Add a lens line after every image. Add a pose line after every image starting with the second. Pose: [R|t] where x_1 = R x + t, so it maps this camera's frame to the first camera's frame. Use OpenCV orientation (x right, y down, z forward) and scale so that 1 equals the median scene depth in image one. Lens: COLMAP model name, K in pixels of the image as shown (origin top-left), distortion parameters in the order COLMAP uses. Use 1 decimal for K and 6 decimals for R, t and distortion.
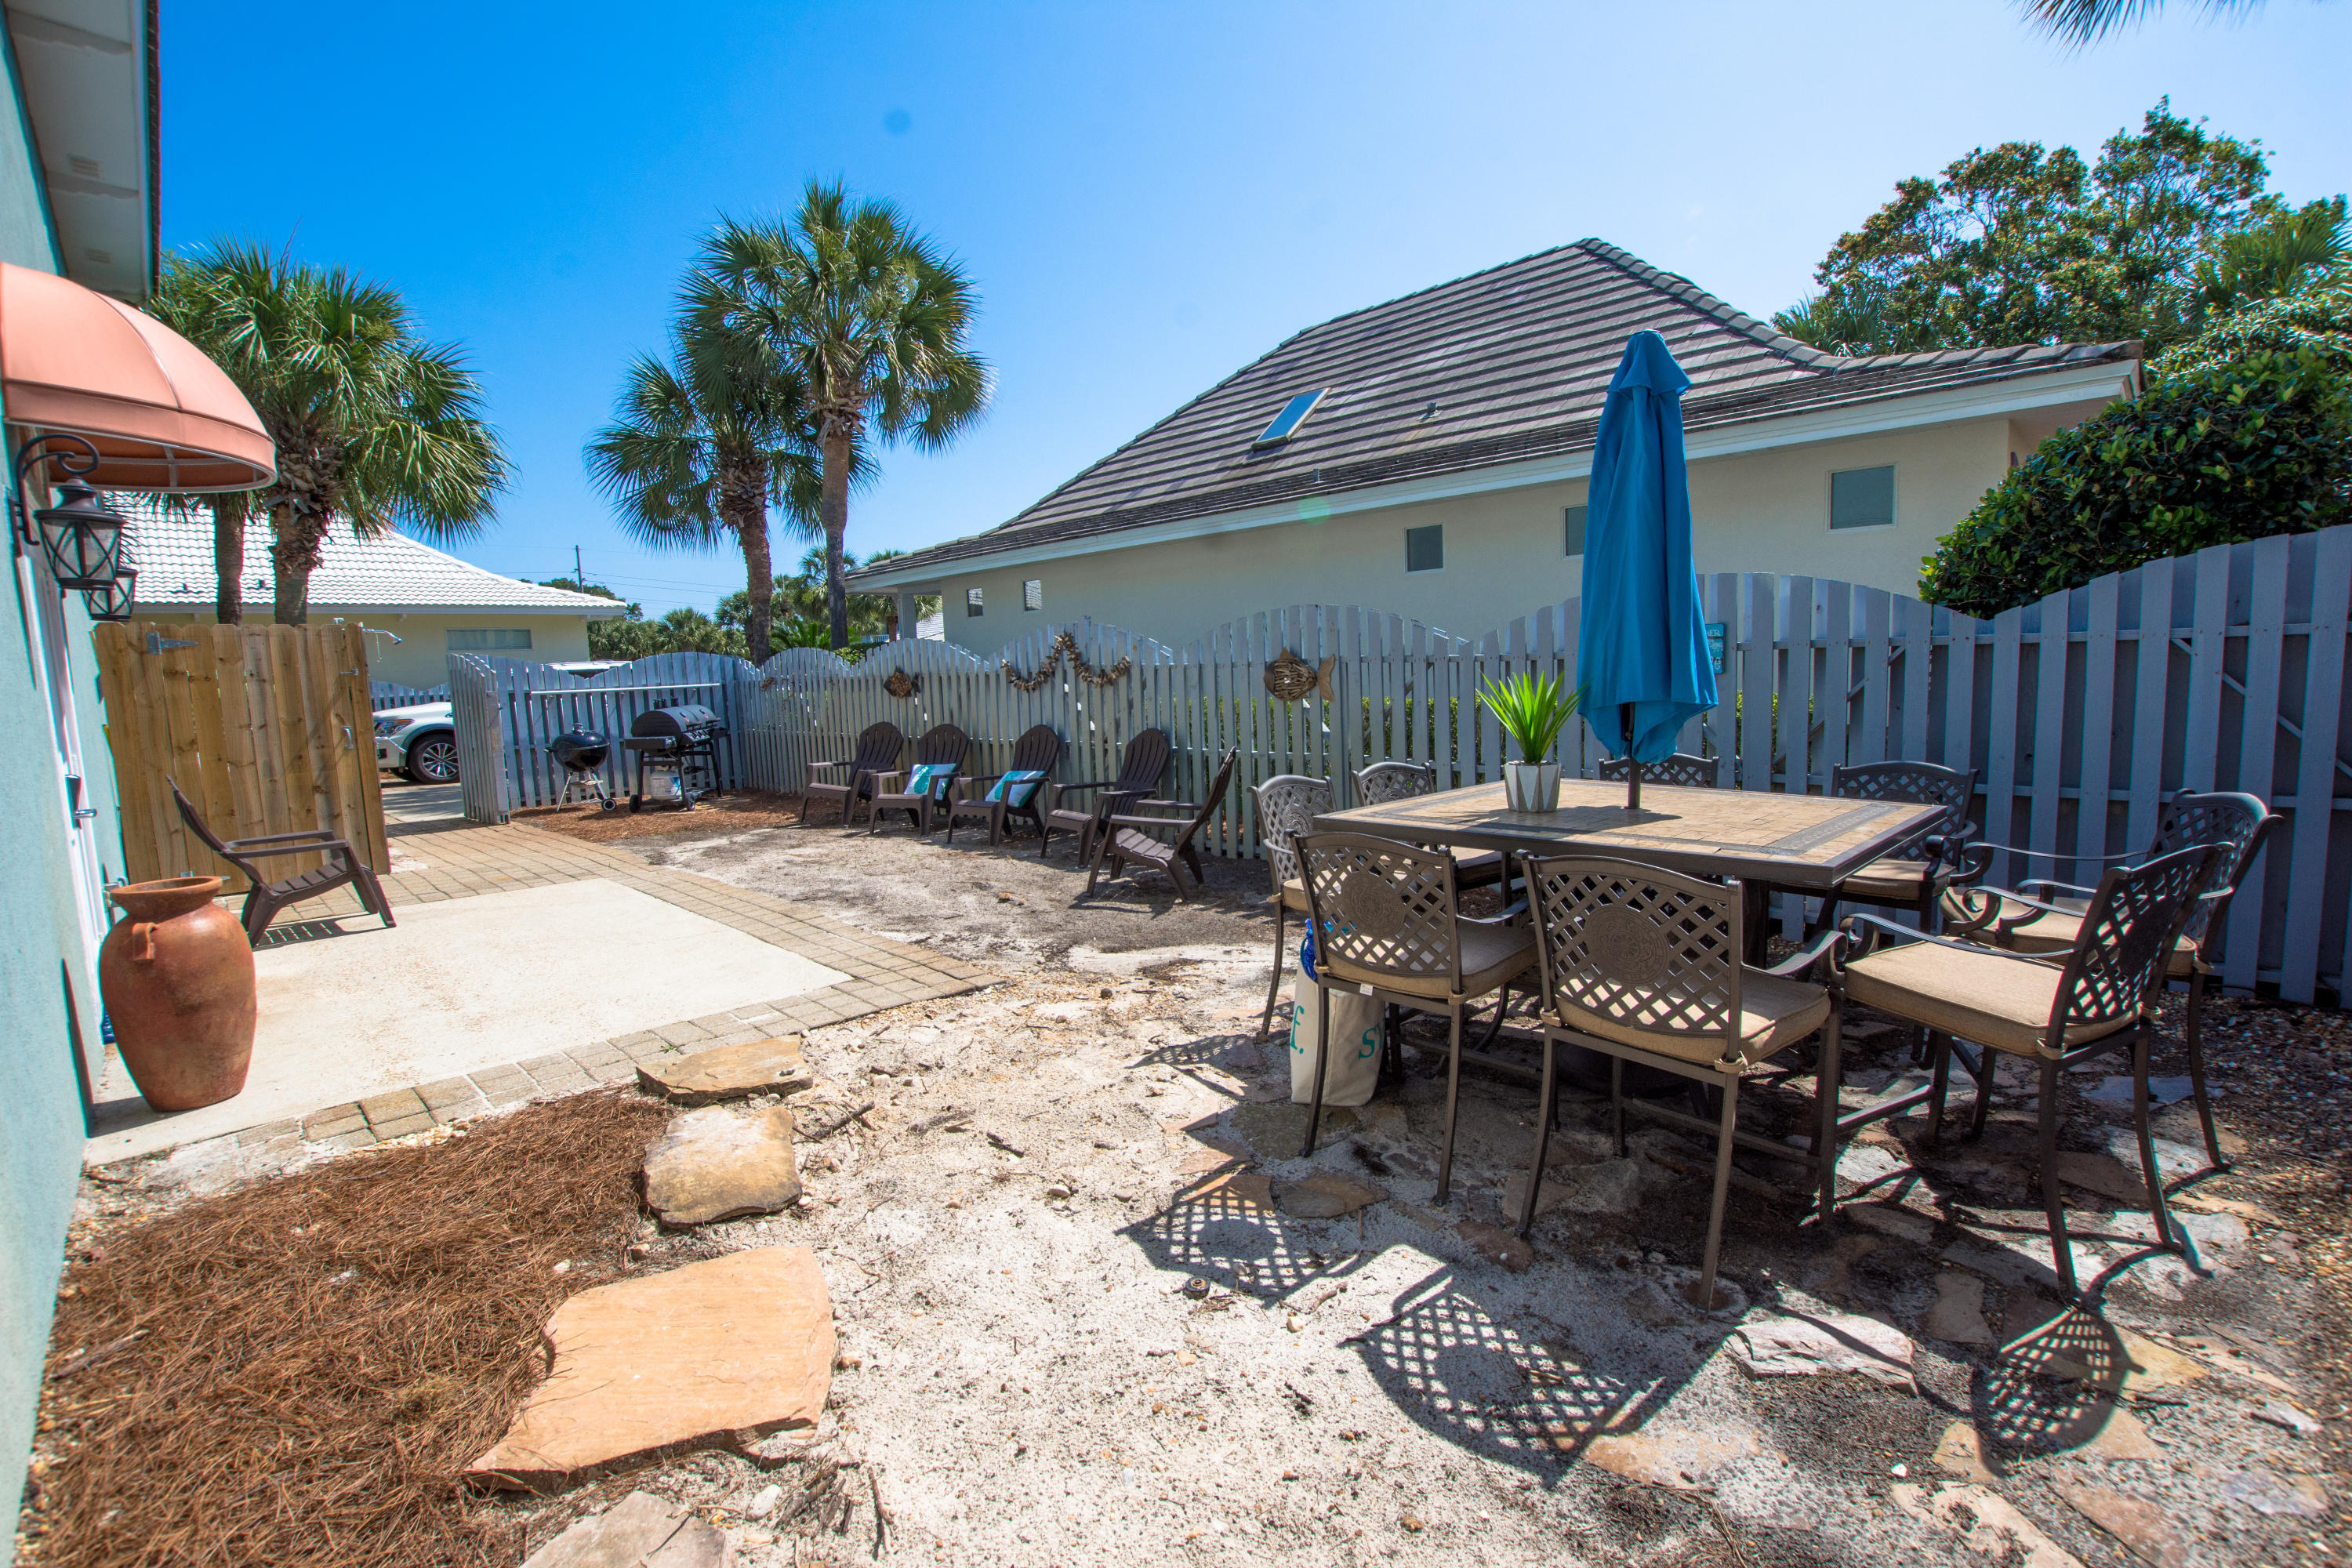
lens RADIAL K [[1028.9, 0, 1175.2], [0, 1028.9, 780.0], [0, 0, 1]] dist [-0.025026, 0.002970]
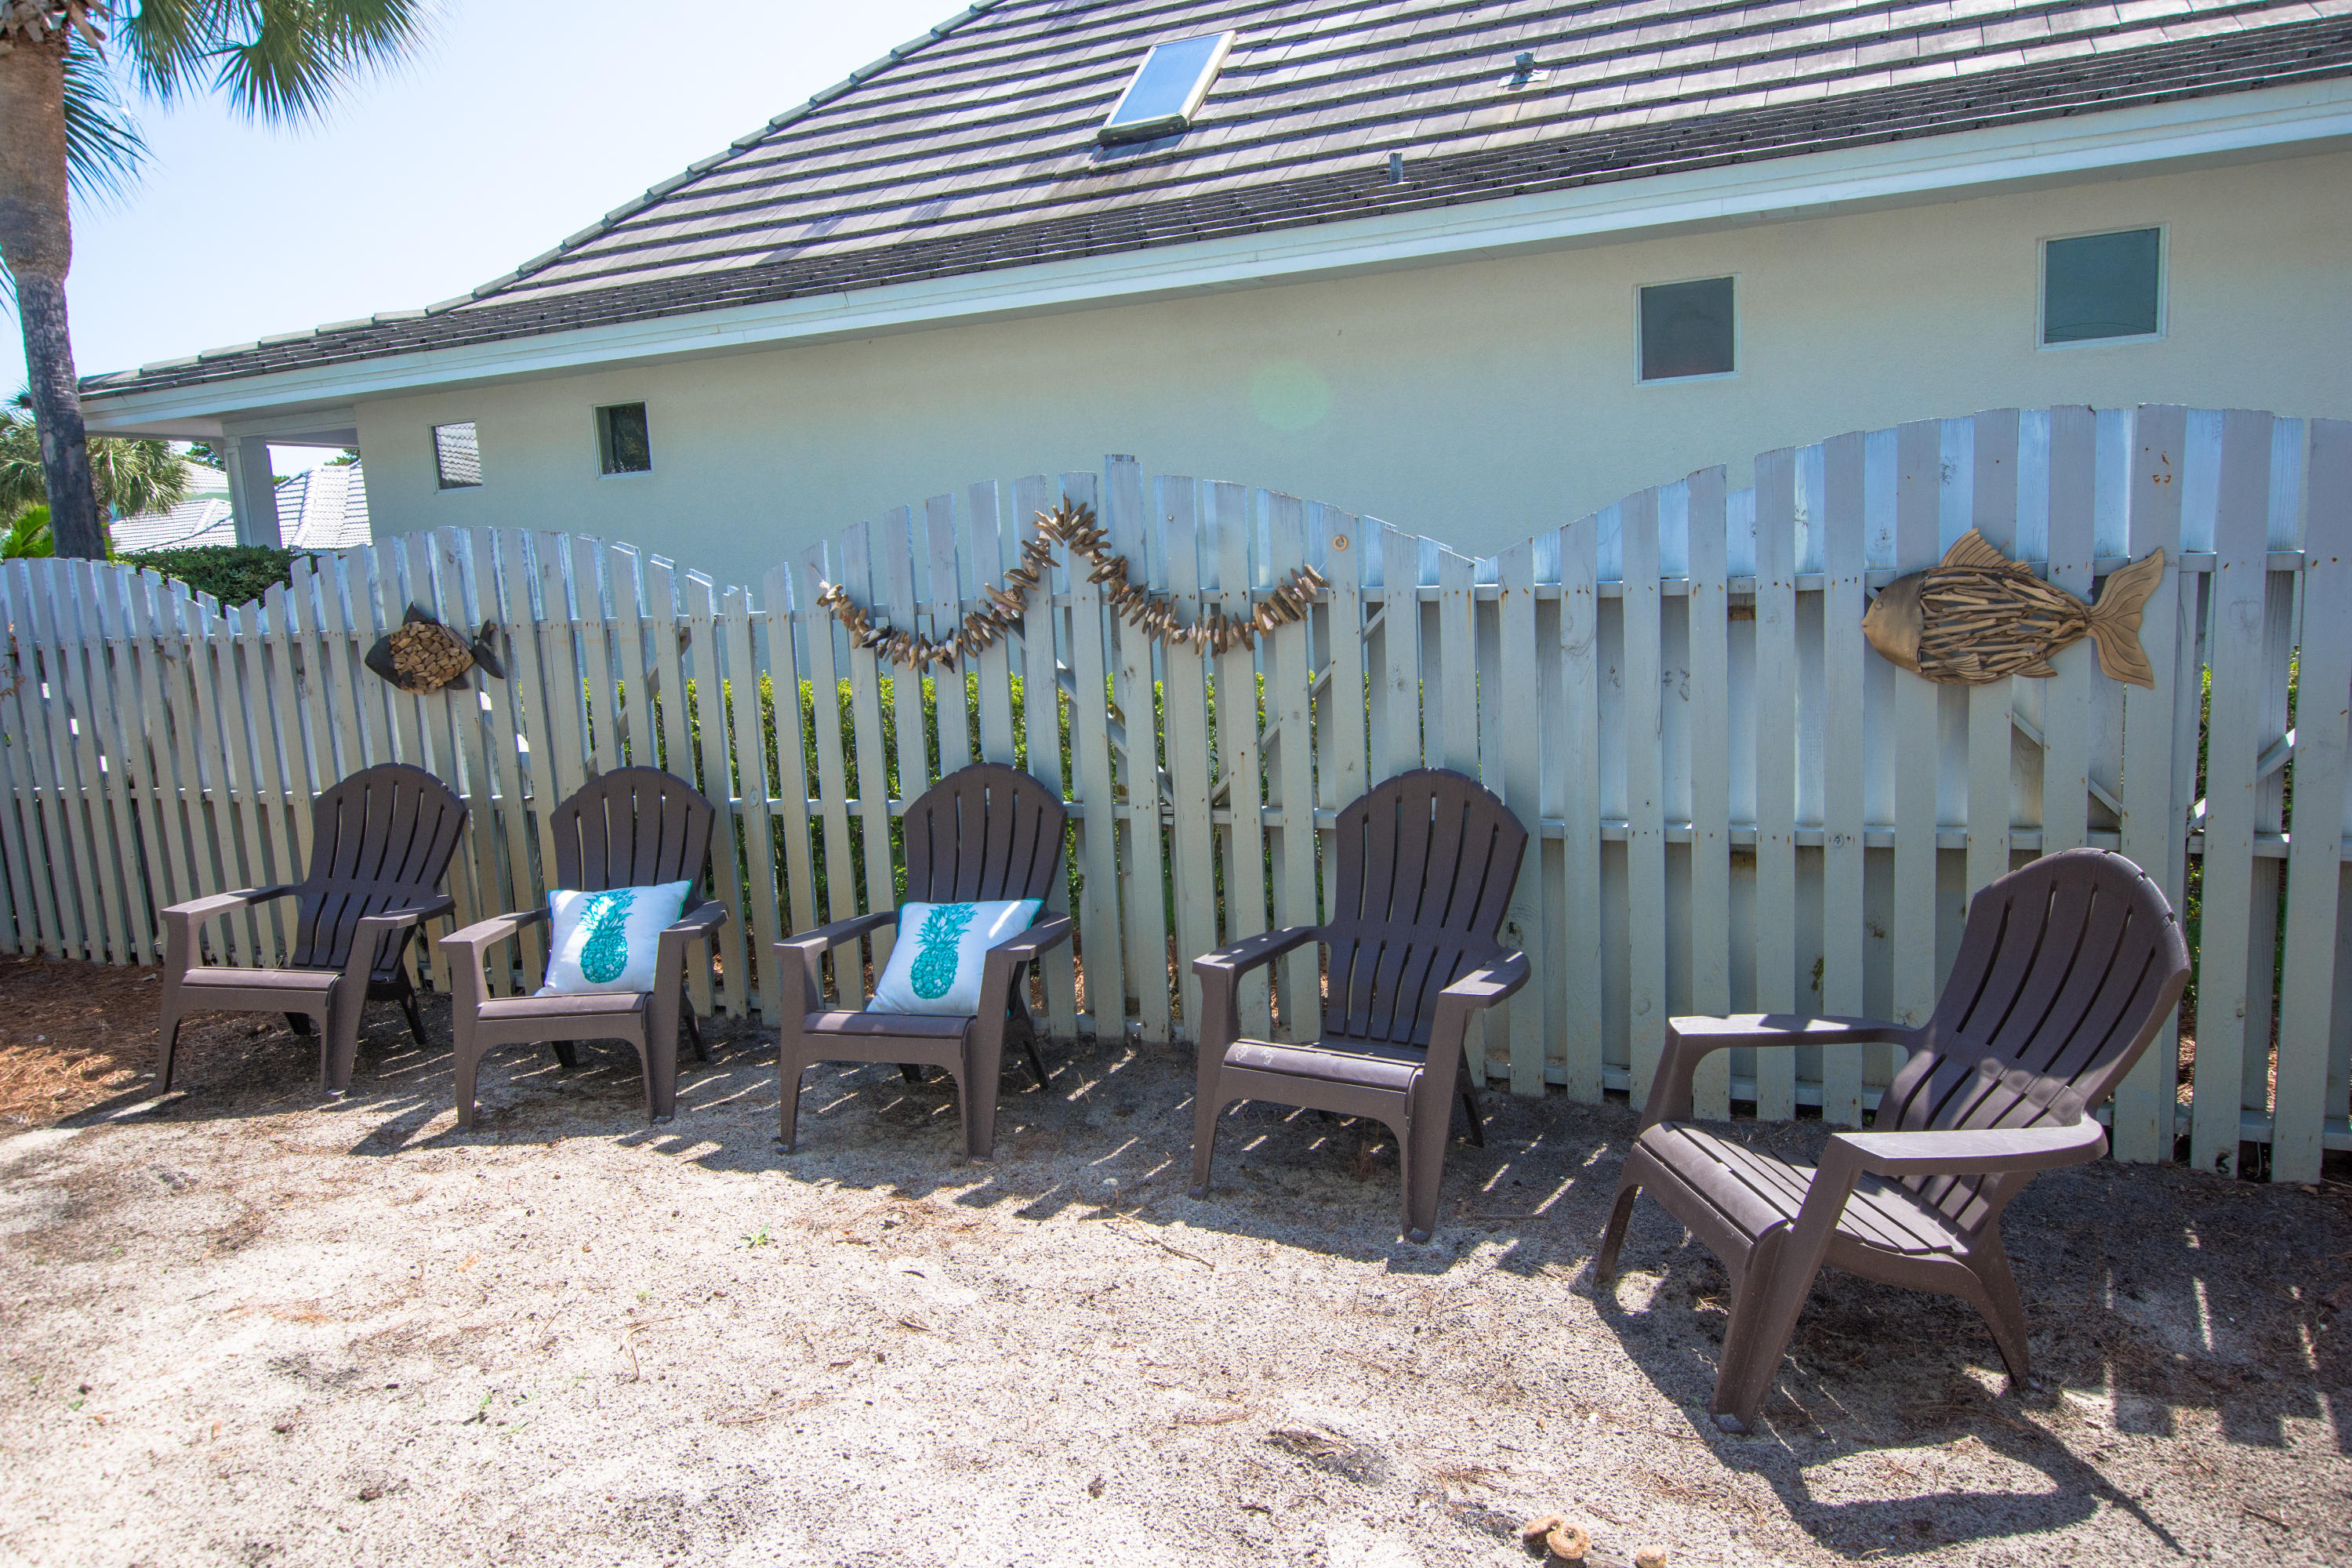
lens RADIAL K [[1473.1, 0, 1178.8], [0, 1473.1, 787.3], [0, 0, 1]] dist [0.000536, 0.005121]
pose [[0.927442, -0.068580, 0.367626, -0.176512], [0.058712, 0.997553, 0.037972, -0.041895], [-0.369330, -0.013632, 0.929198, 0.344957]]
